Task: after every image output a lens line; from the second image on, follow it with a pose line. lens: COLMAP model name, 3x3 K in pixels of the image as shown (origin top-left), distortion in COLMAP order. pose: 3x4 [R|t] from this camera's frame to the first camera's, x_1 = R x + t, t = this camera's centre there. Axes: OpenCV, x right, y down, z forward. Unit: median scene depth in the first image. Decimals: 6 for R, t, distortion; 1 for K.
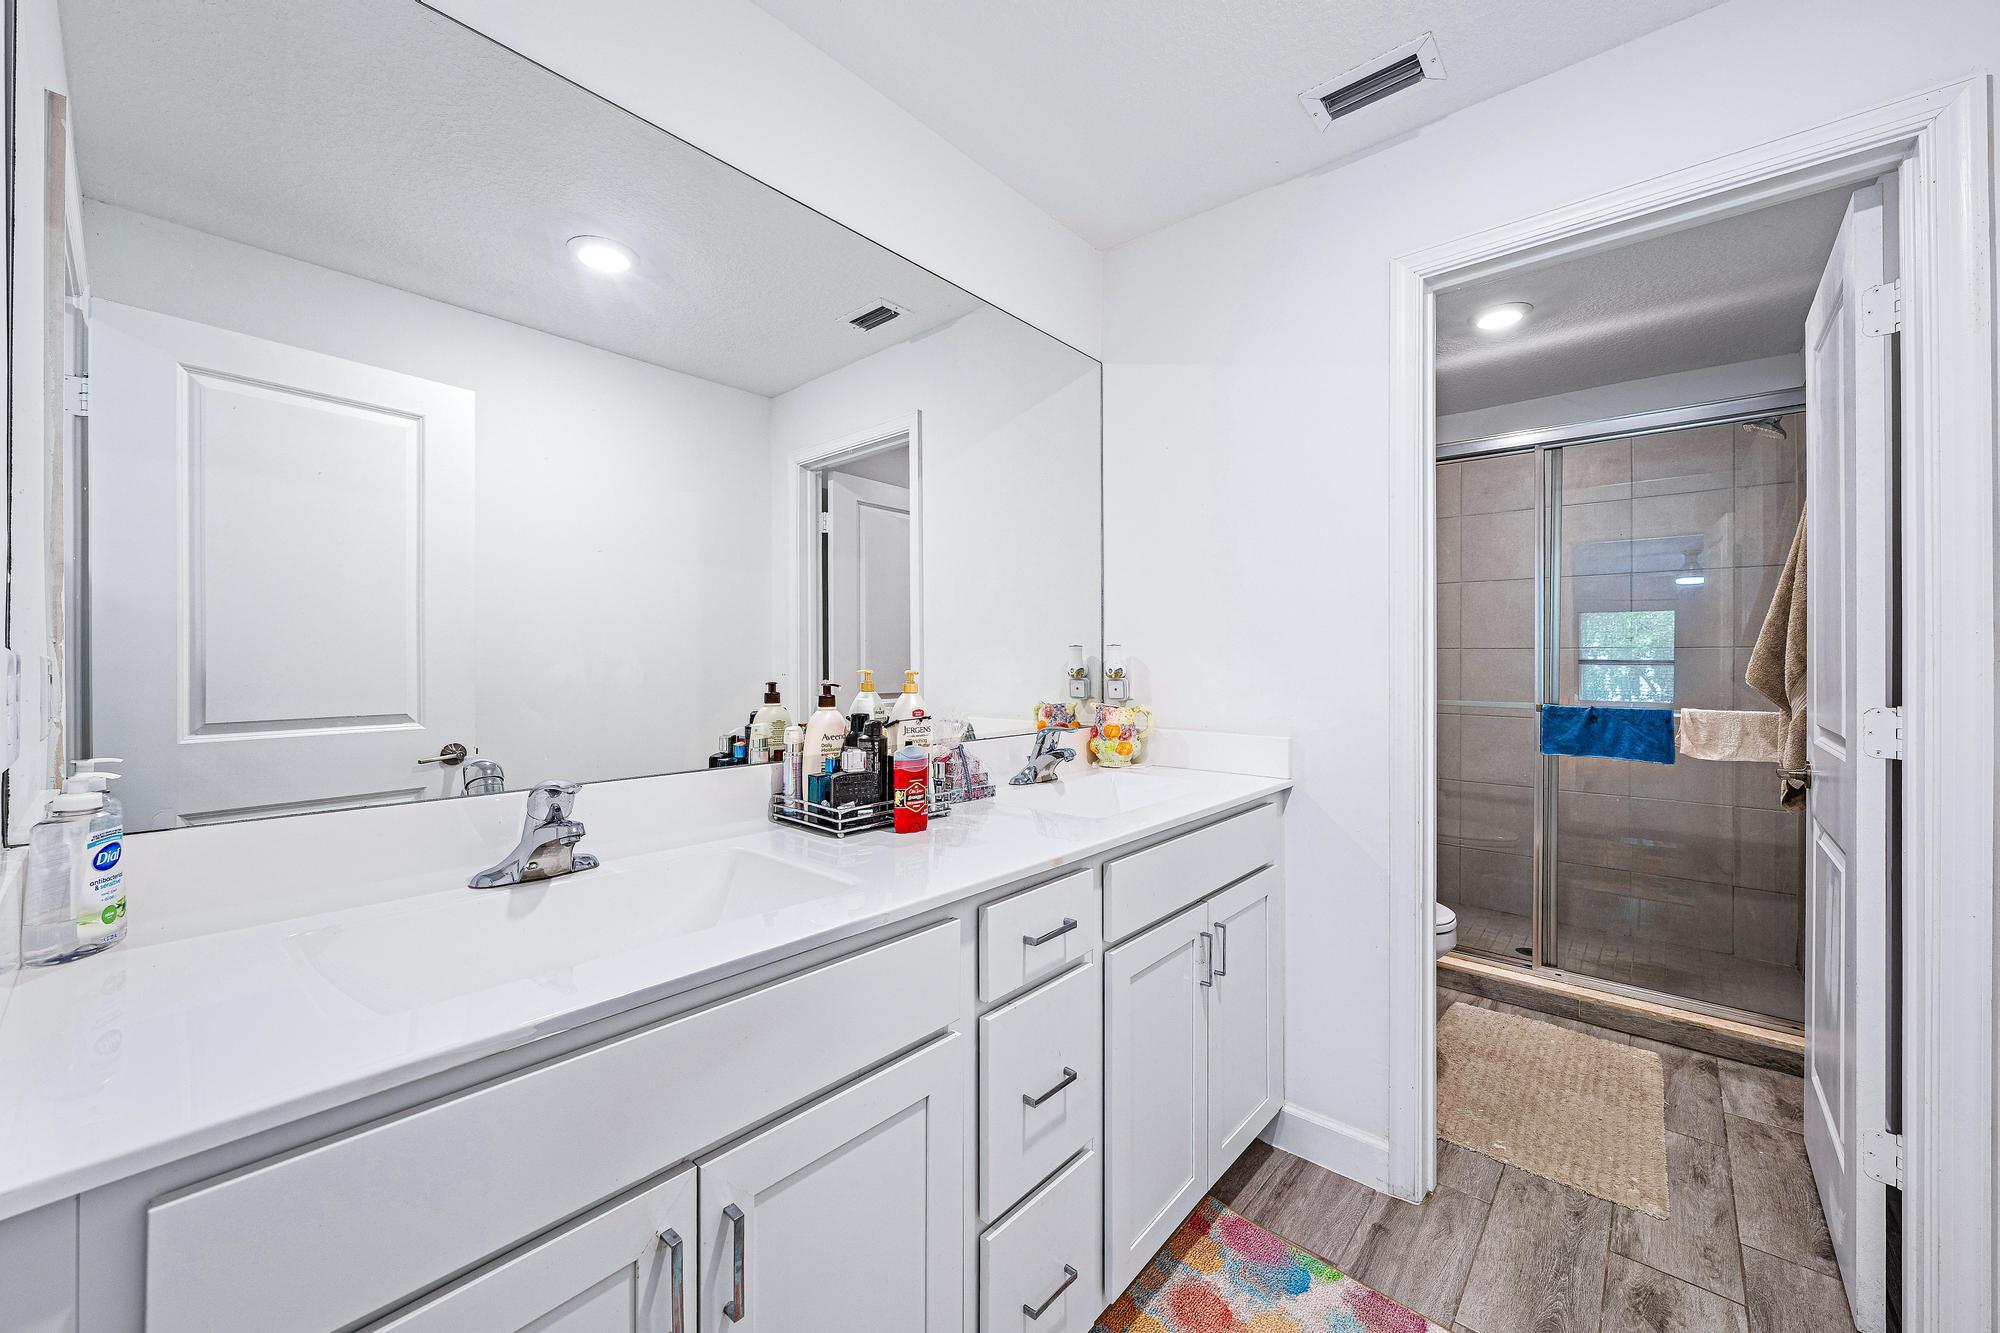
lens RADIAL K [[777.8, 0, 1002.9], [0, 777.8, 660.7], [0, 0, 1]] dist [-0.002748, -0.000085]
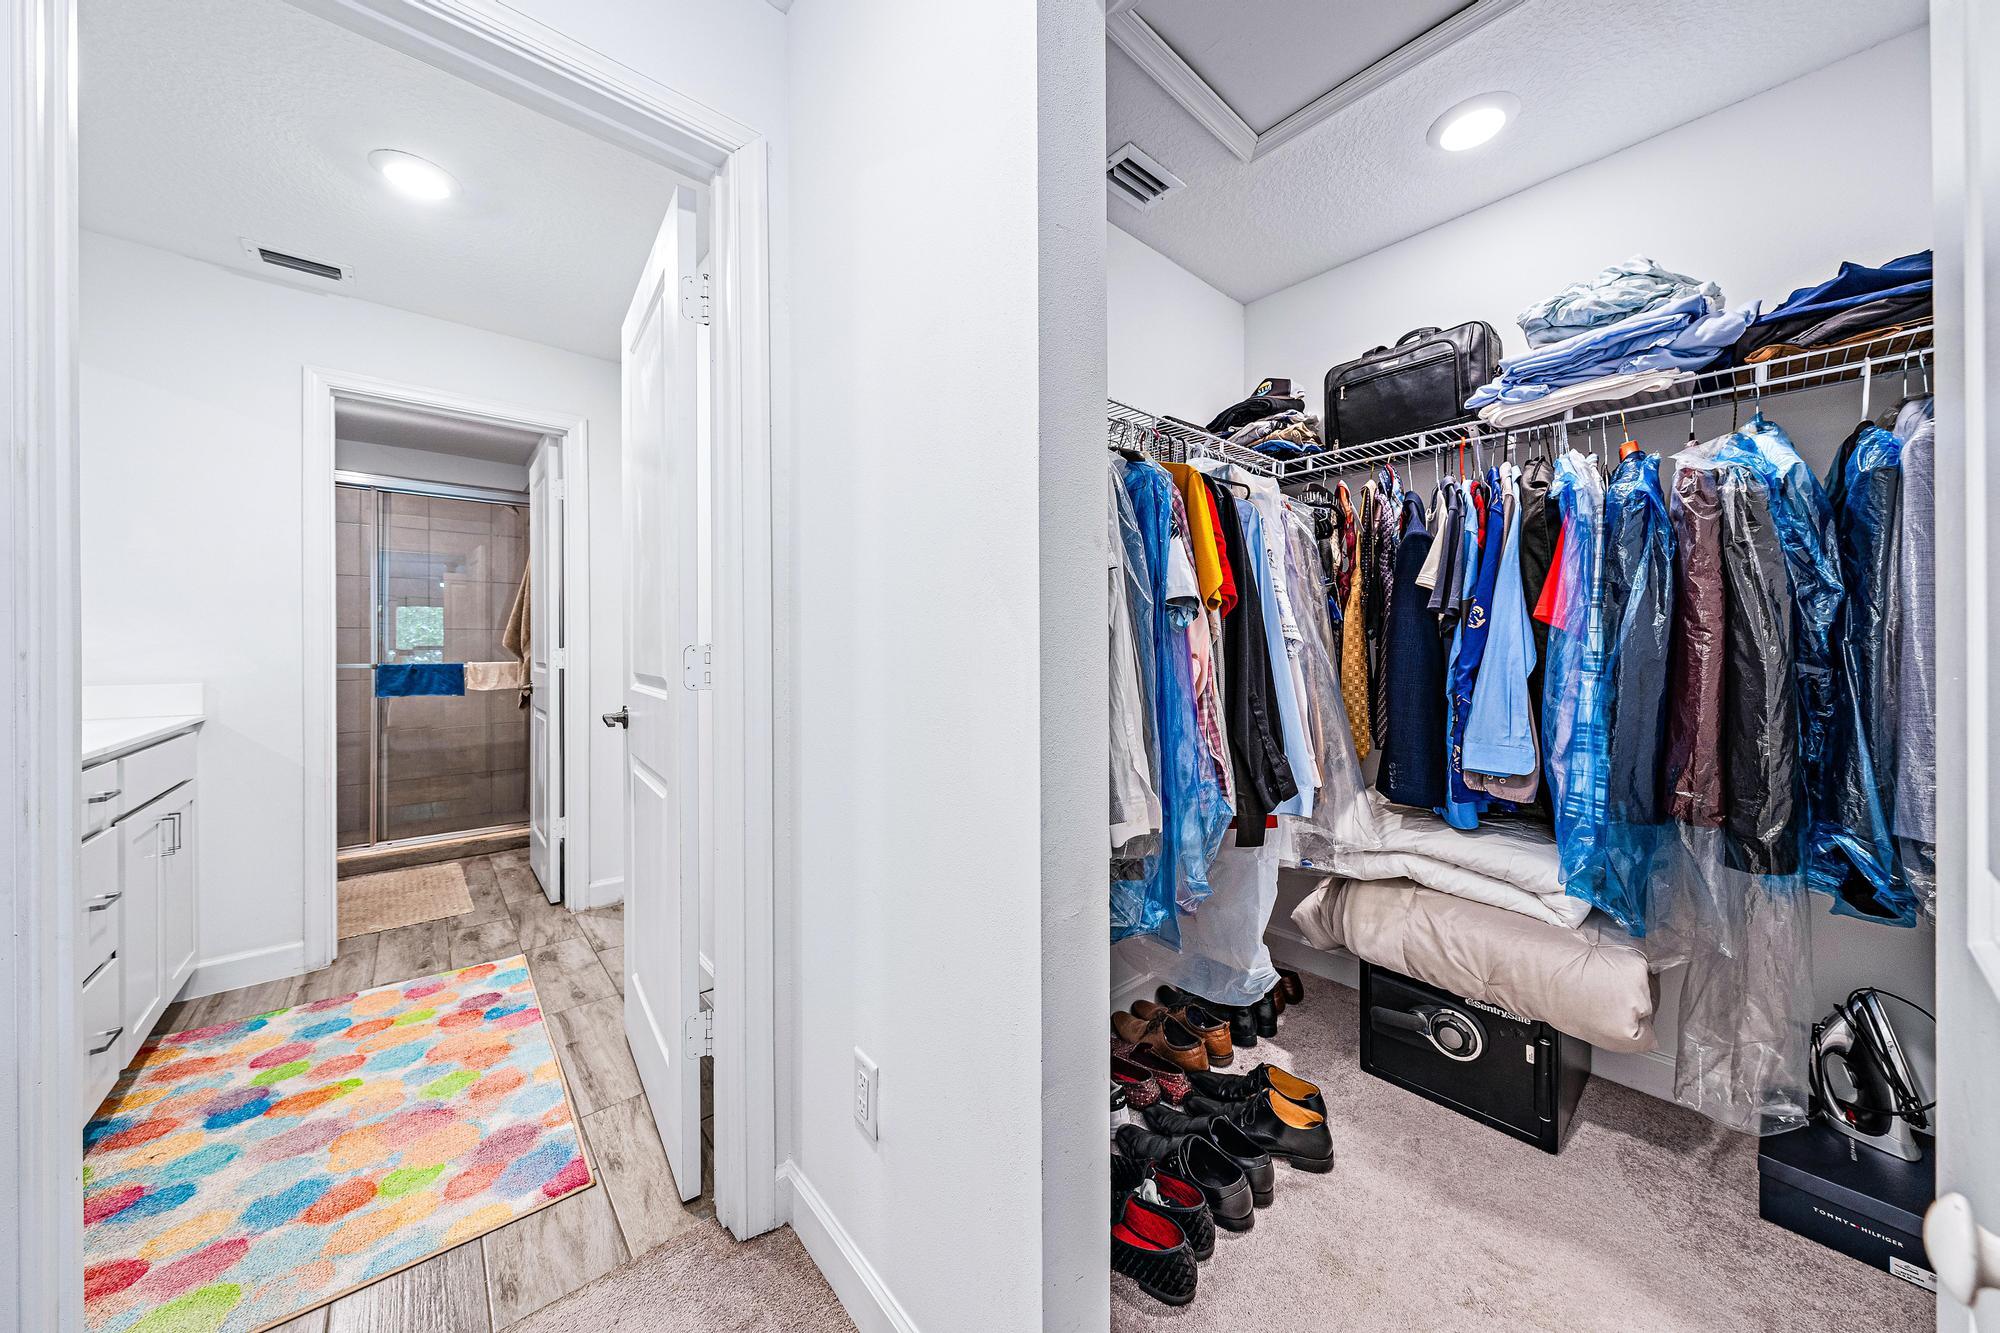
lens RADIAL K [[668.5, 0, 995.3], [0, 668.5, 644.0], [0, 0, 1]] dist [-0.001304, -0.000144]
pose [[0.152823, 0.002204, 0.988251, -0.422393], [0.006573, 0.999973, -0.003247, 0.033767], [-0.988232, 0.006992, 0.152804, -0.393325]]
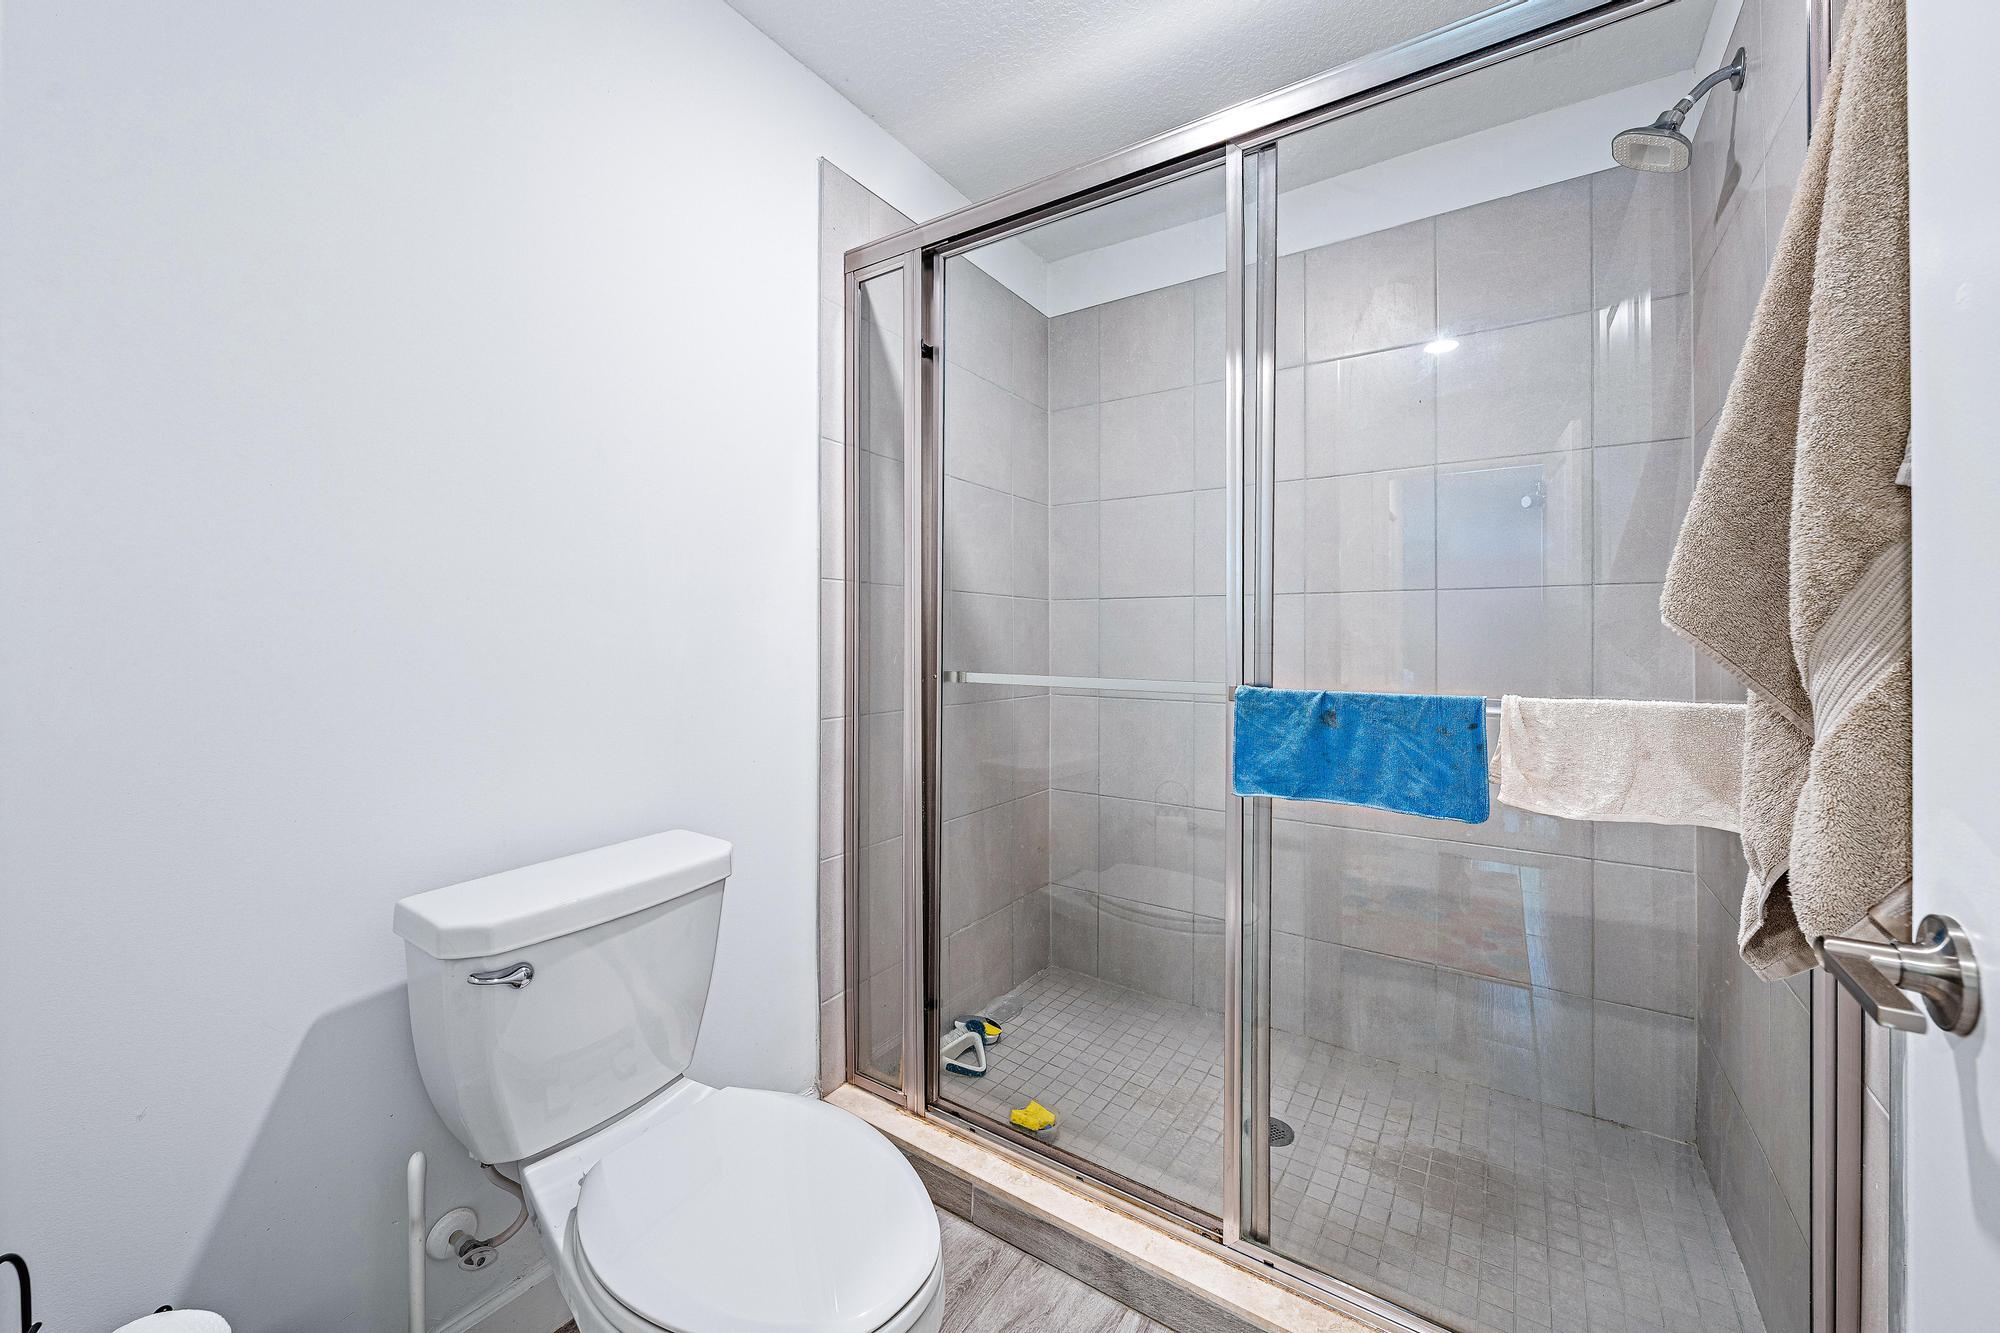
lens RADIAL K [[777.9, 0, 1006.3], [0, 777.9, 640.1], [0, 0, 1]] dist [-0.001309, 0.000056]
pose [[0.991239, 0.001699, 0.132072, 0.552544], [-0.000978, 0.999984, -0.005523, 0.034682], [-0.132080, 0.005346, 0.991225, 0.617706]]
